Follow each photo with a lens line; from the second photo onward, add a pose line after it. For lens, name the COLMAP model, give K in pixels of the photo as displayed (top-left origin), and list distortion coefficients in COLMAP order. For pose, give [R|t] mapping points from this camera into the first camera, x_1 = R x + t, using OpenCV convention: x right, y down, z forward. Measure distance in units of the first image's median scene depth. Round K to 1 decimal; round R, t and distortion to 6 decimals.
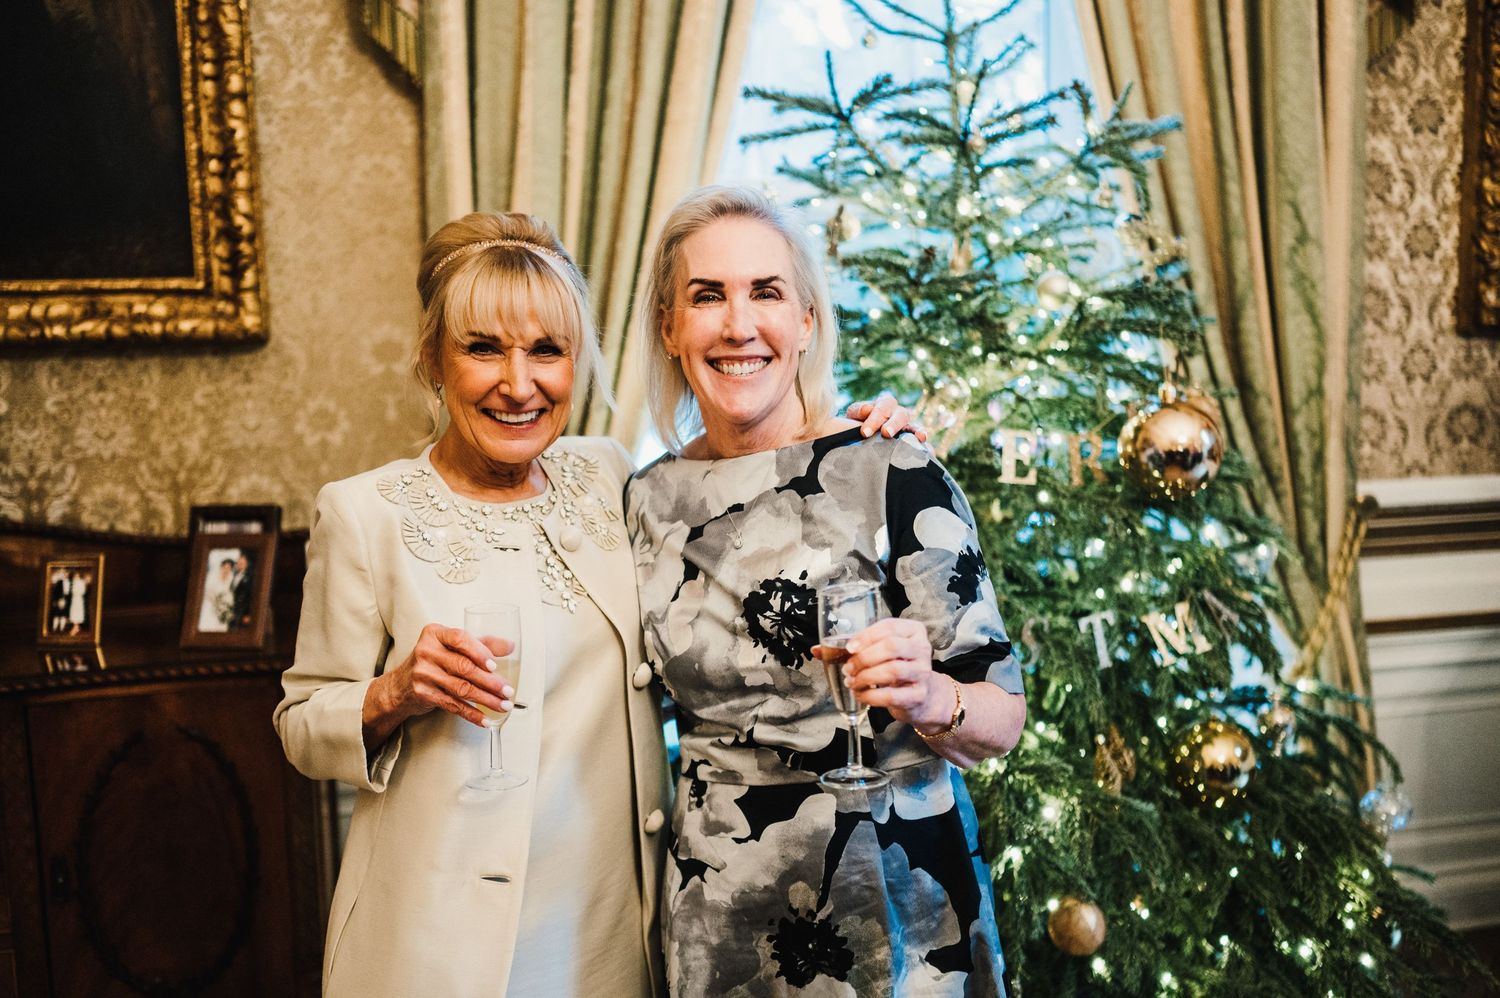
lens RADIAL K [[1430.1, 0, 749.1], [0, 1430.1, 497.4], [0, 0, 1]] dist [0.014883, 0.000000]
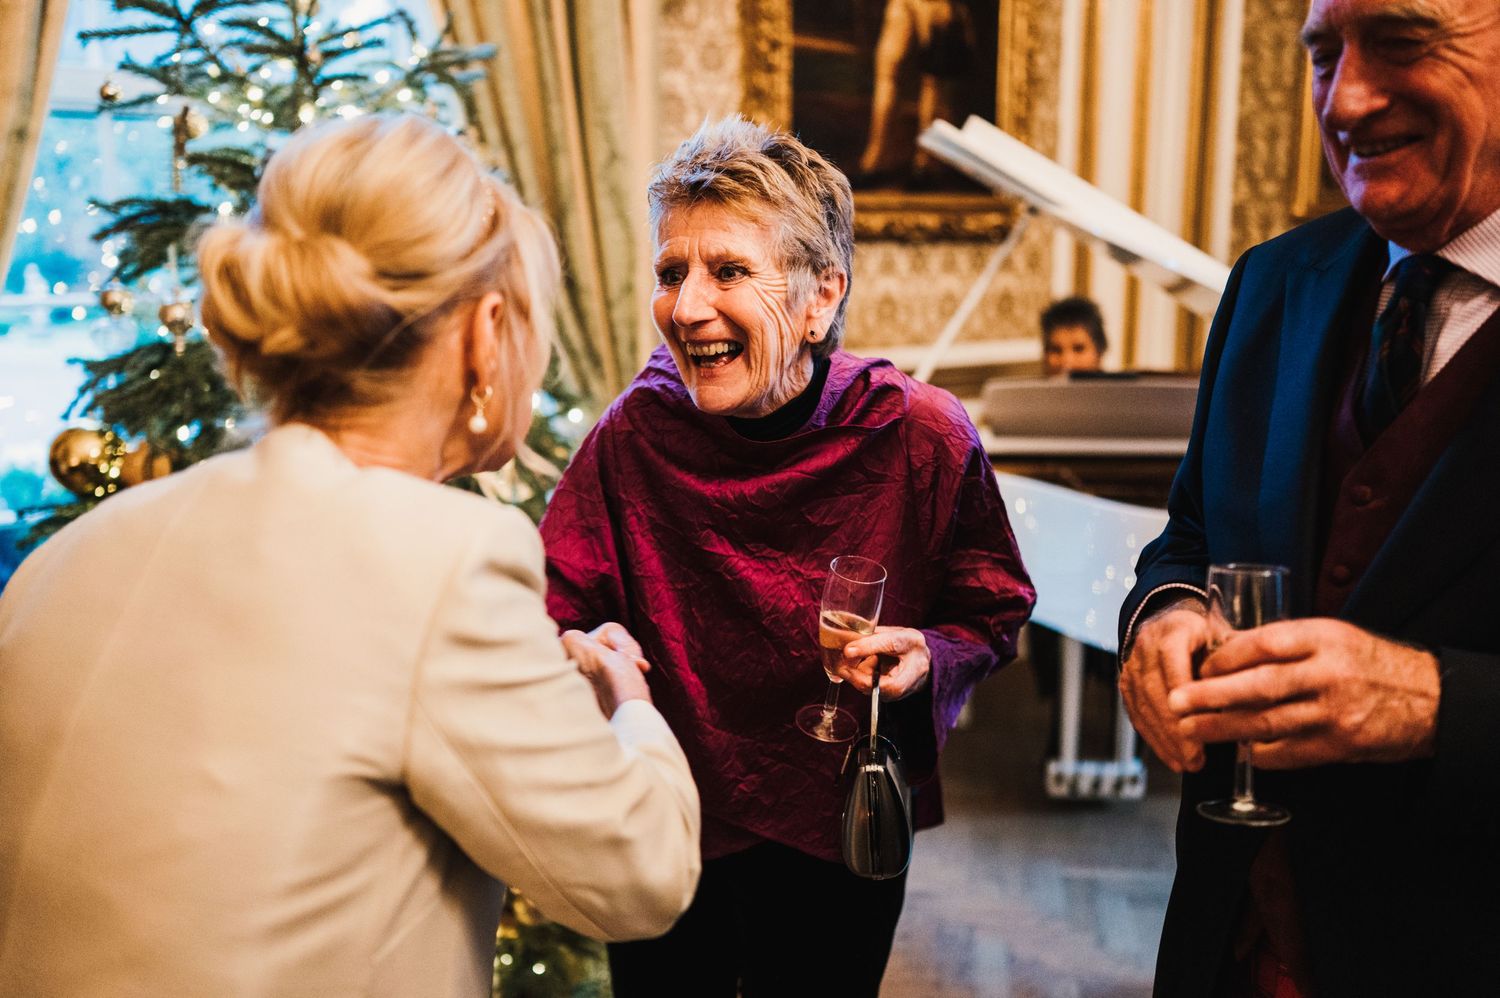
lens RADIAL K [[1430.1, 0, 752.4], [0, 1430.1, 502.4], [0, 0, 1]] dist [0.014883, 0.000000]
pose [[0.915877, -0.049343, 0.398415, 0.009363], [0.020821, 0.996921, 0.075602, 0.020545], [-0.400918, -0.060947, 0.914084, -0.171986]]
